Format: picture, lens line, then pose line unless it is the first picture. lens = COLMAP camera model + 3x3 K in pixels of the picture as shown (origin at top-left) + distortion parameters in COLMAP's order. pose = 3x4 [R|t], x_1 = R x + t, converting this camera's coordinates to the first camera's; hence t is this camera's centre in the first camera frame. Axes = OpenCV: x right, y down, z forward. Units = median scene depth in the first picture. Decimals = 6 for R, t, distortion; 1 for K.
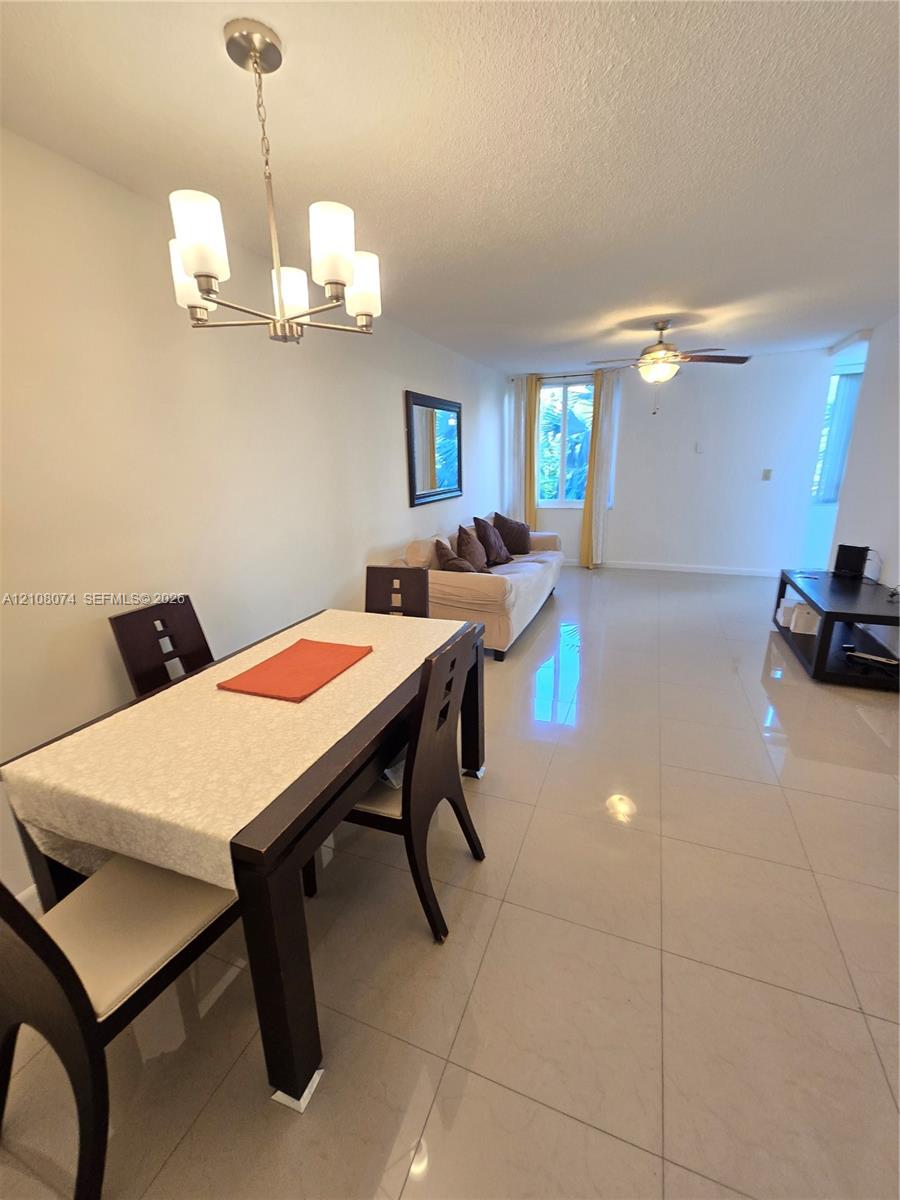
lens RADIAL K [[496.1, 0, 448.7], [0, 496.1, 600.8], [0, 0, 1]] dist [-0.002678, 0.003788]
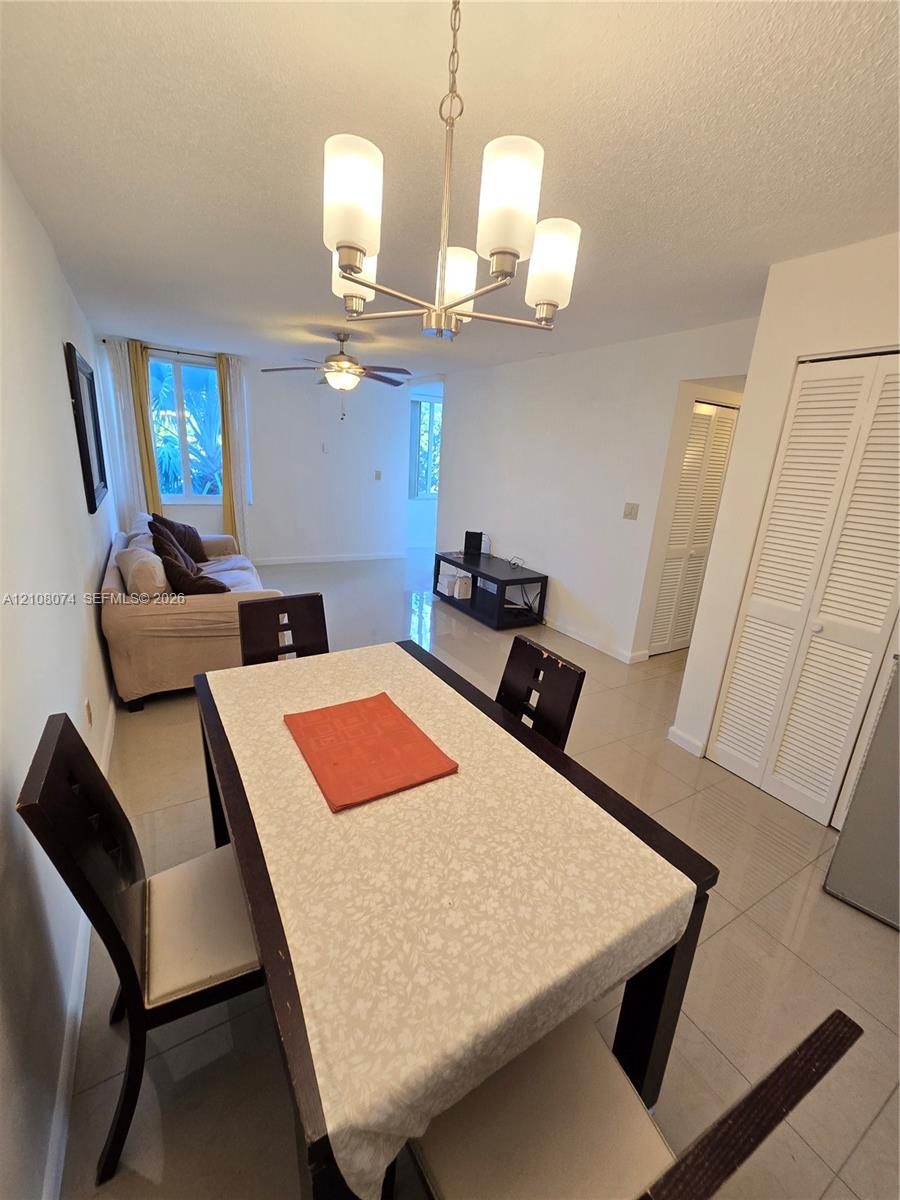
lens RADIAL K [[496.1, 0, 448.7], [0, 496.1, 600.8], [0, 0, 1]] dist [-0.002678, 0.003788]
pose [[0.604198, -0.168814, 0.778746, -0.566068], [0.147895, 0.984078, 0.098580, -0.102765], [-0.782989, 0.055611, 0.619545, 0.291089]]
